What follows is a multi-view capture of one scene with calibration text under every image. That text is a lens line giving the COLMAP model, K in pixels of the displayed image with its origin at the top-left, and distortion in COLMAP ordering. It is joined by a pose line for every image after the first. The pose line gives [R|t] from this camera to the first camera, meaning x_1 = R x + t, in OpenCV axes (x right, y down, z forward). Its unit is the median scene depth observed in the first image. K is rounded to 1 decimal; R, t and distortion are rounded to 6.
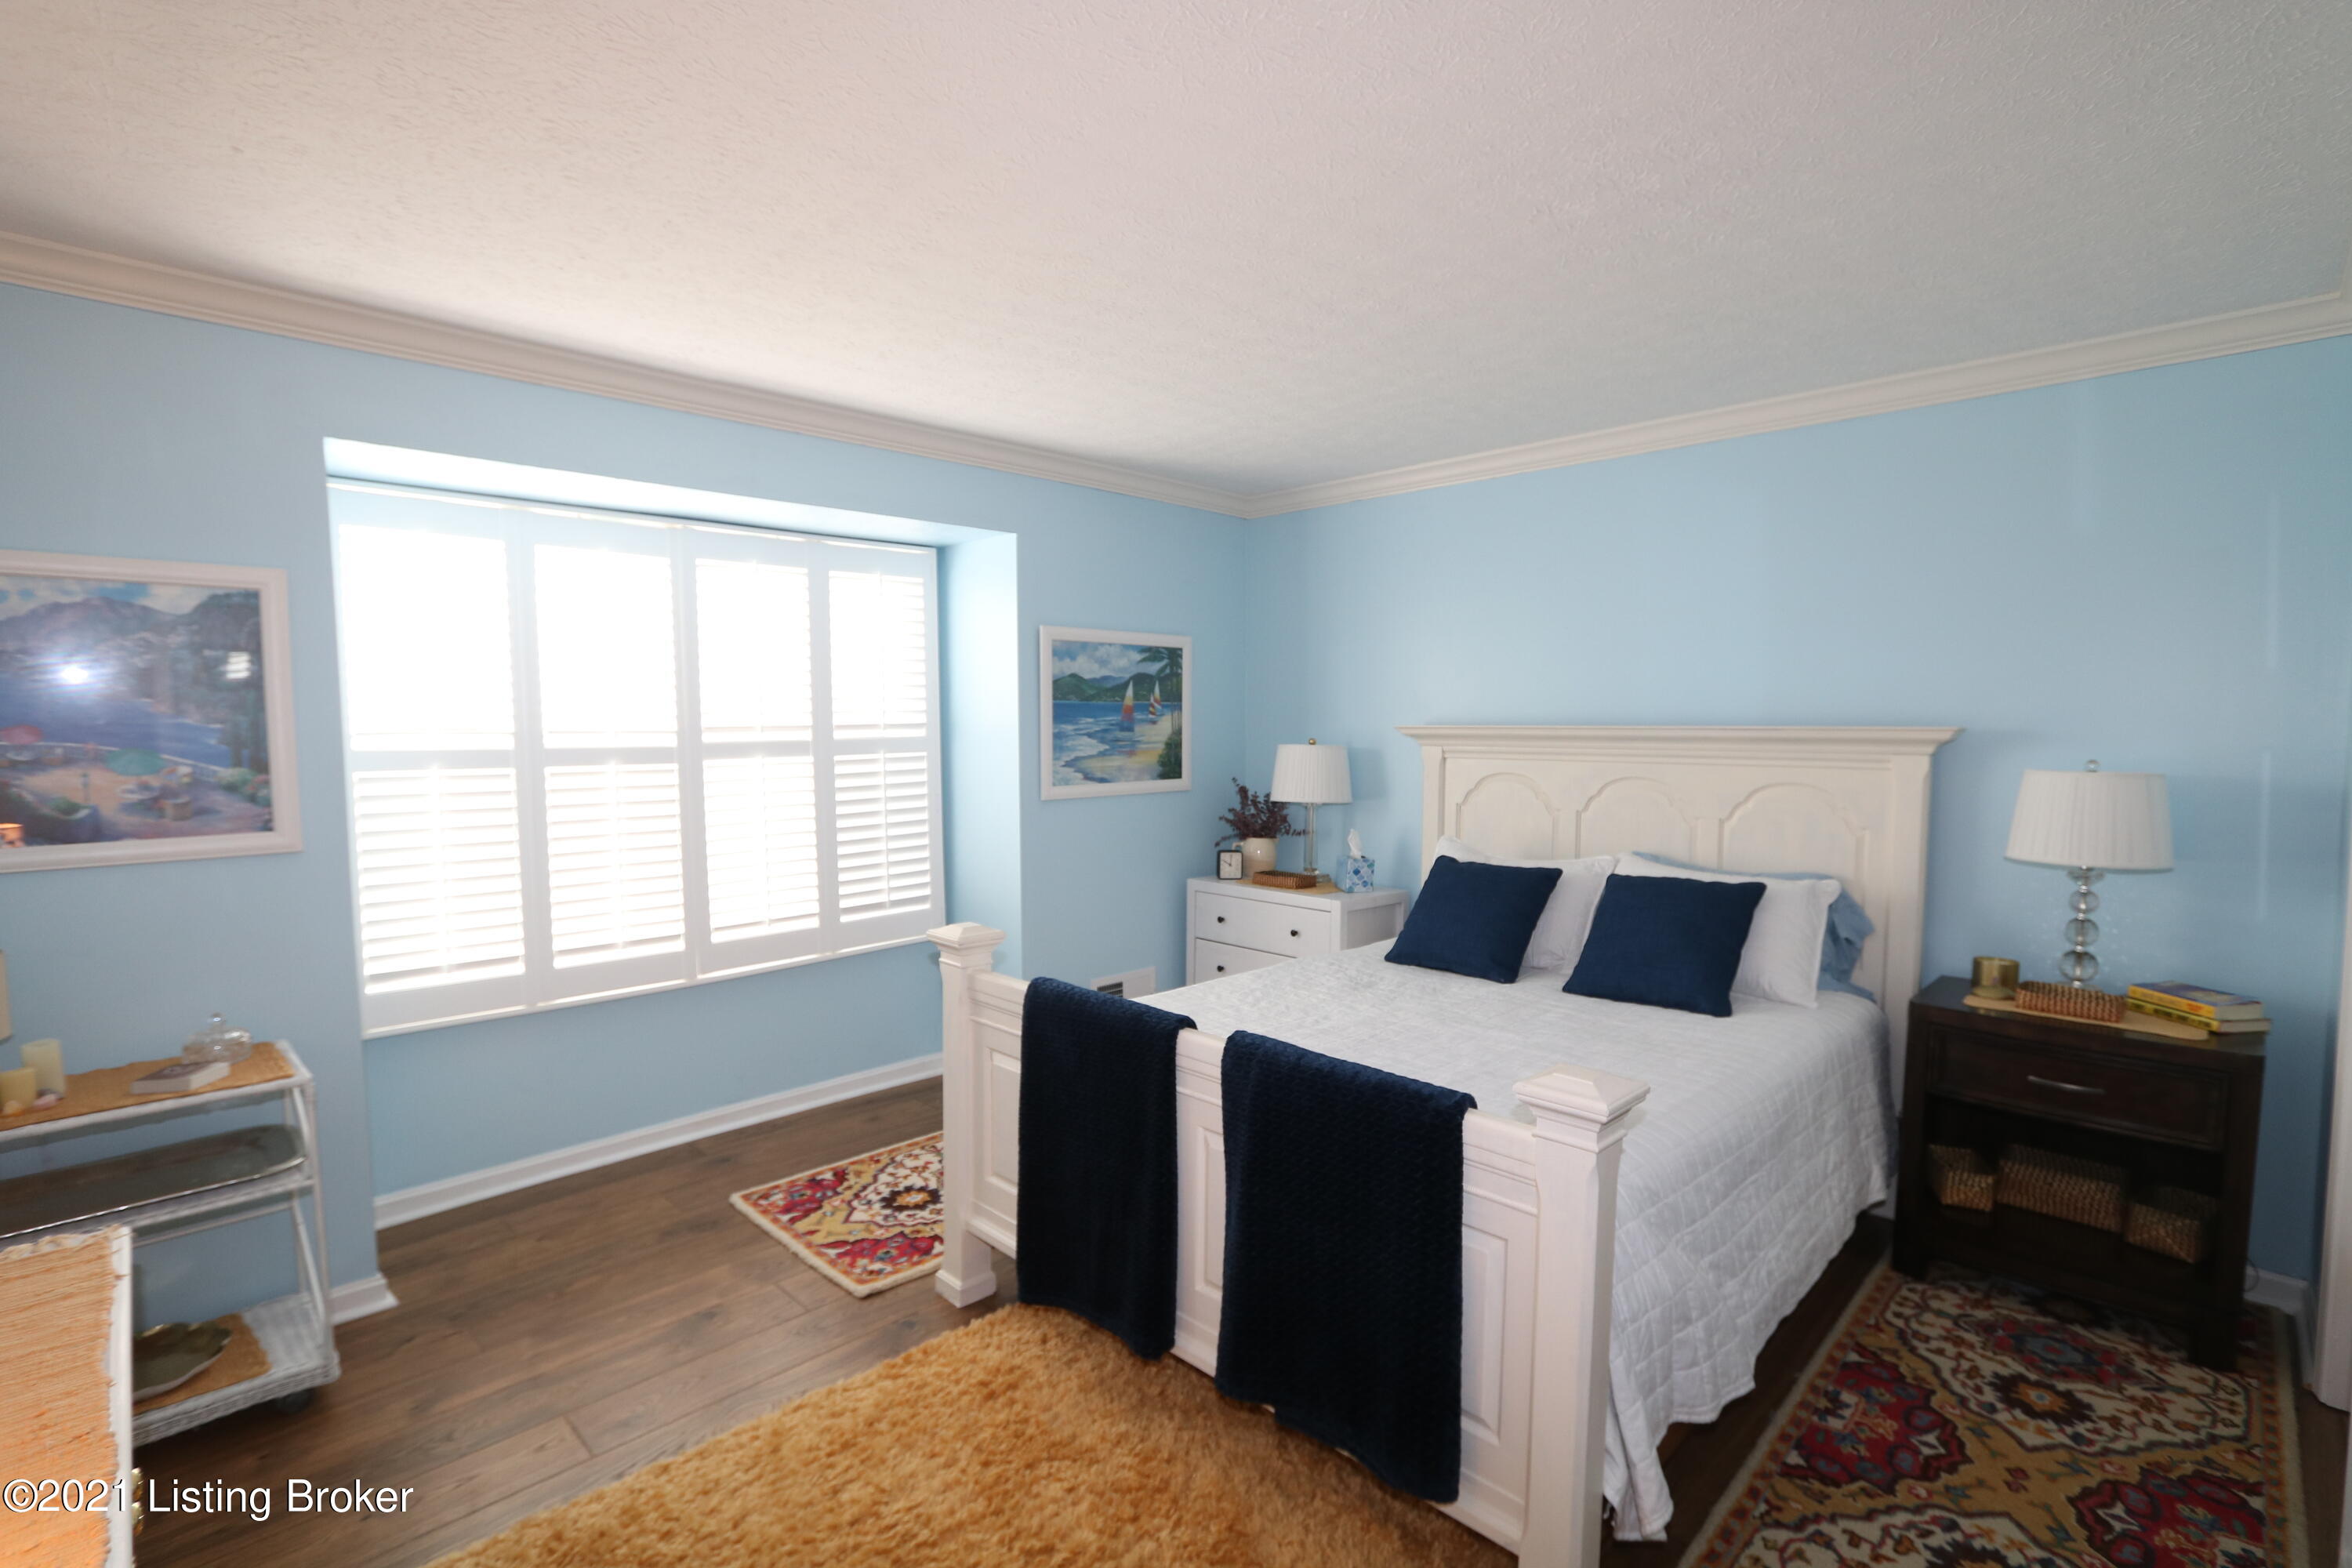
lens RADIAL K [[1079.8, 0, 1176.0], [0, 1079.8, 784.0], [0, 0, 1]] dist [-0.000008, -0.000022]
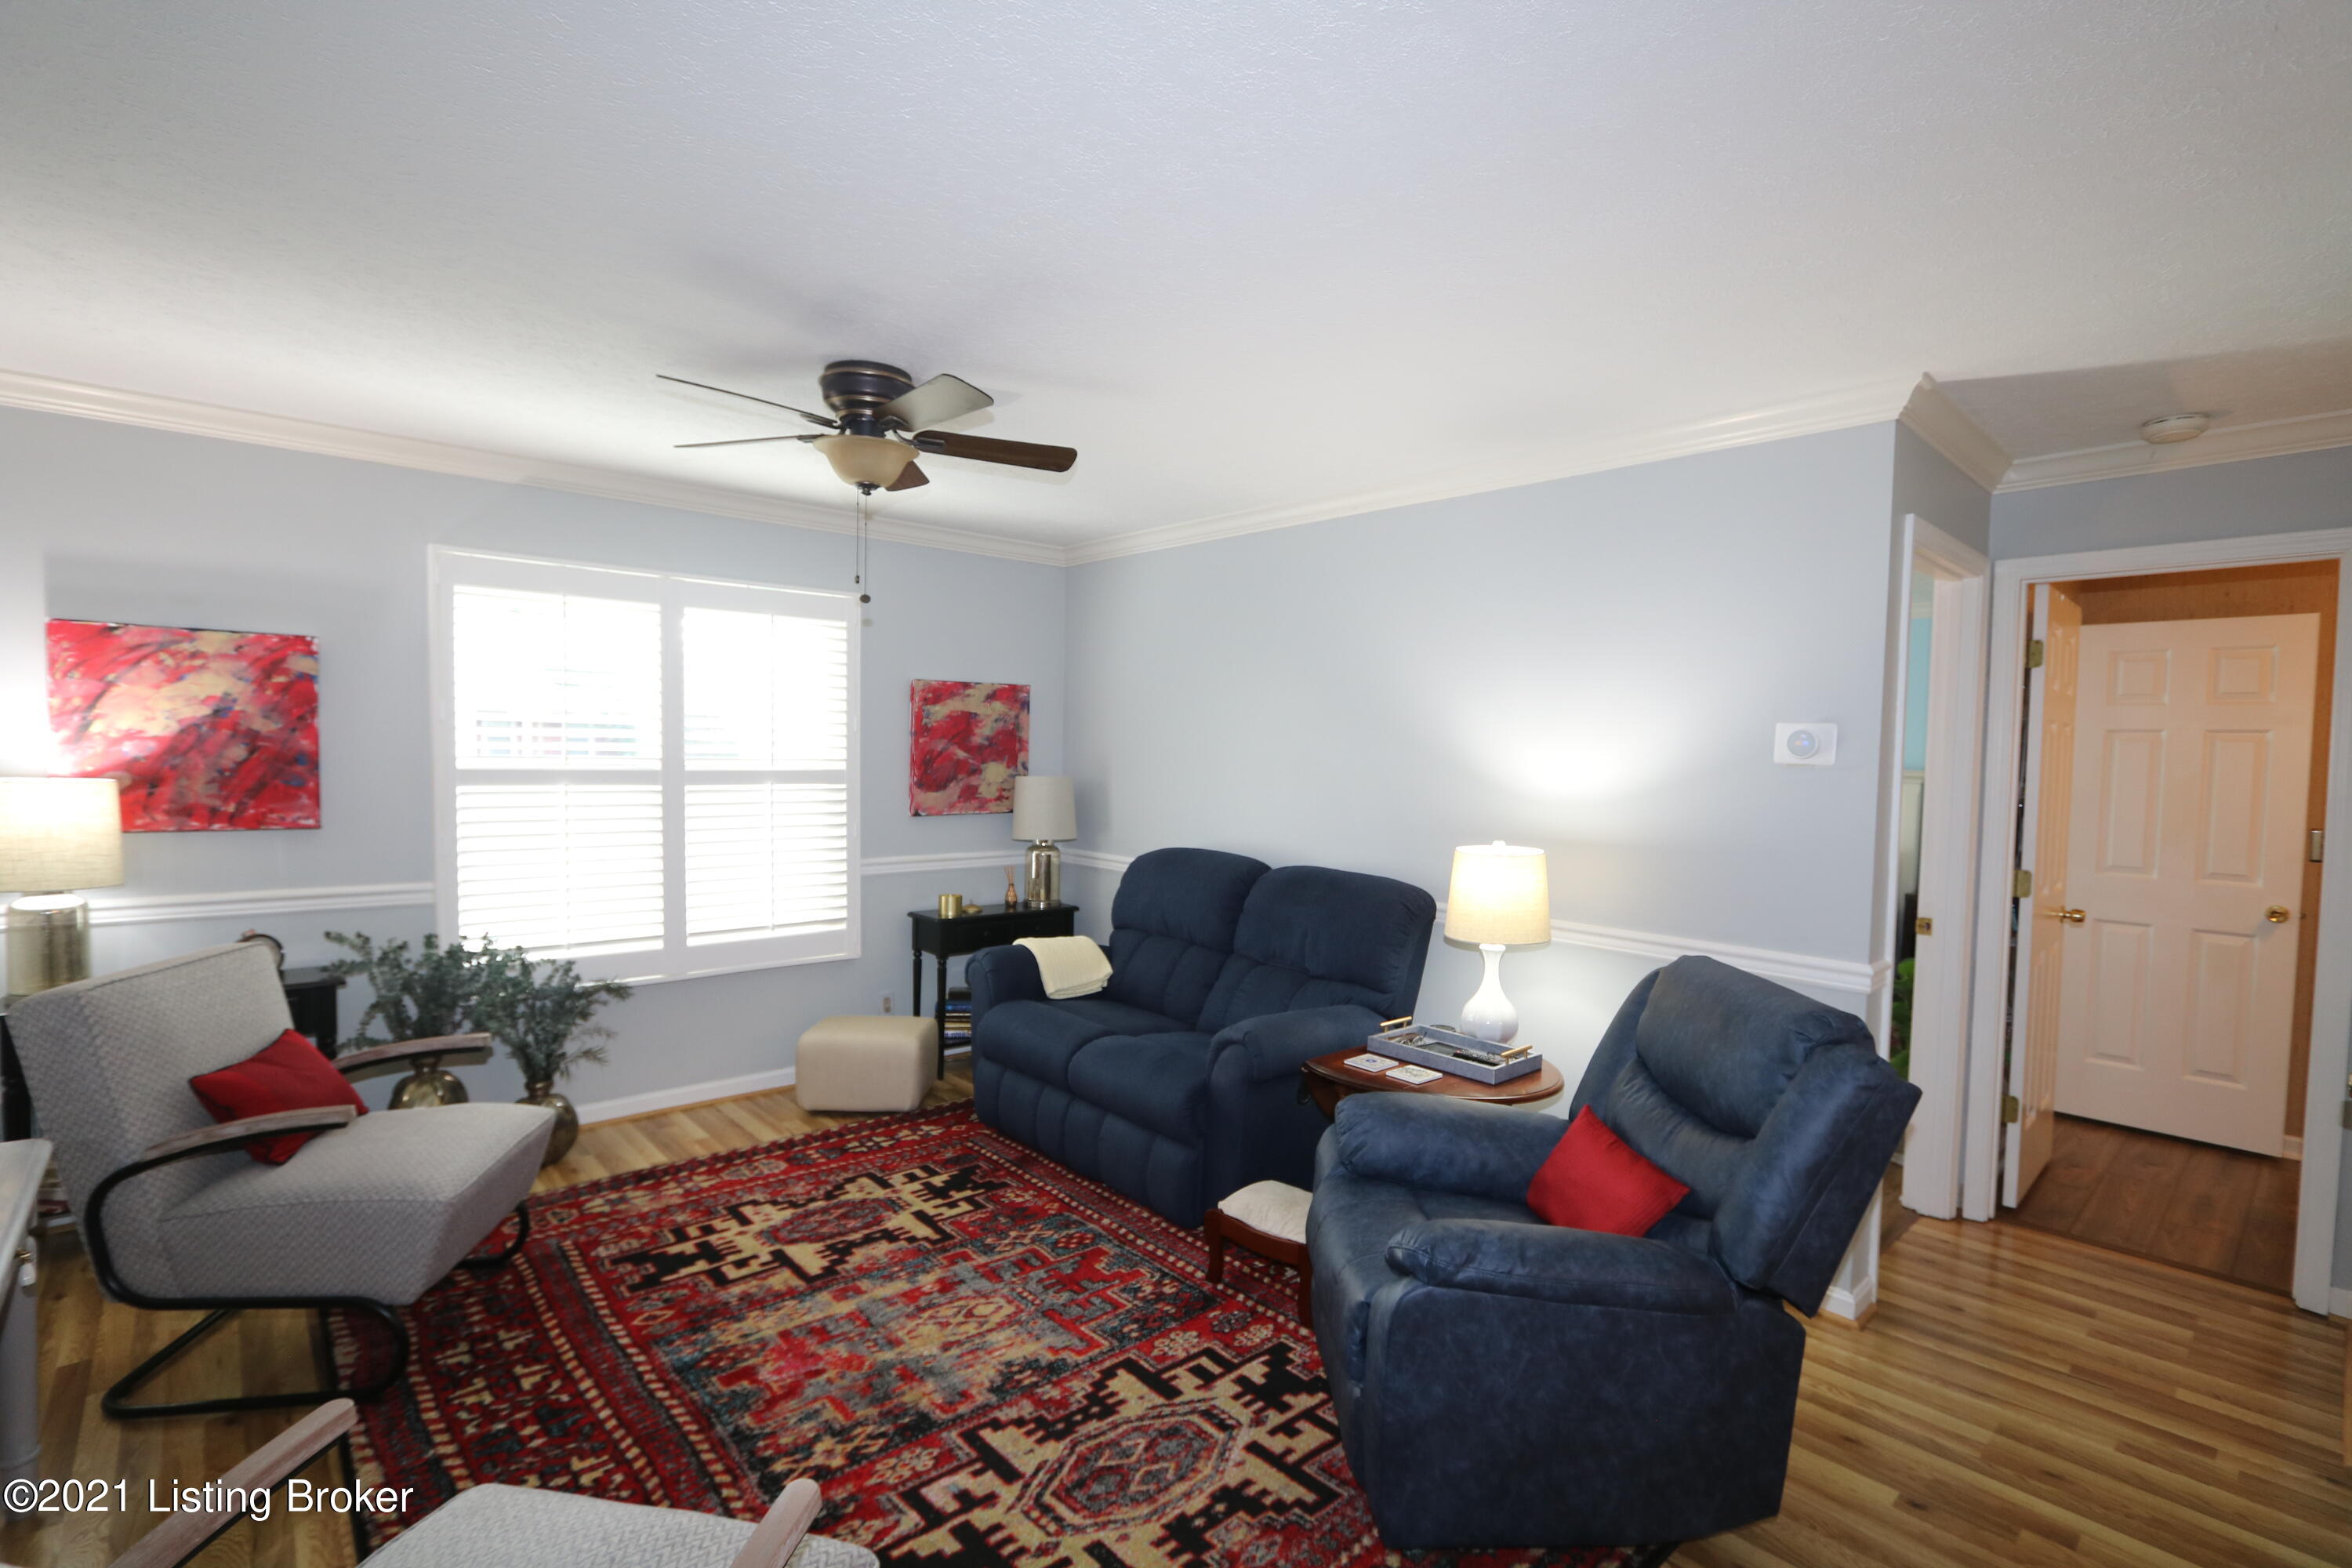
lens RADIAL K [[1079.8, 0, 1176.0], [0, 1079.8, 784.0], [0, 0, 1]] dist [-0.000008, -0.000022]
pose [[0.959372, 0.013161, 0.281836, -0.199934], [-0.002767, 0.999302, -0.037246, 0.014136], [-0.282130, 0.034953, 0.958739, -0.189711]]
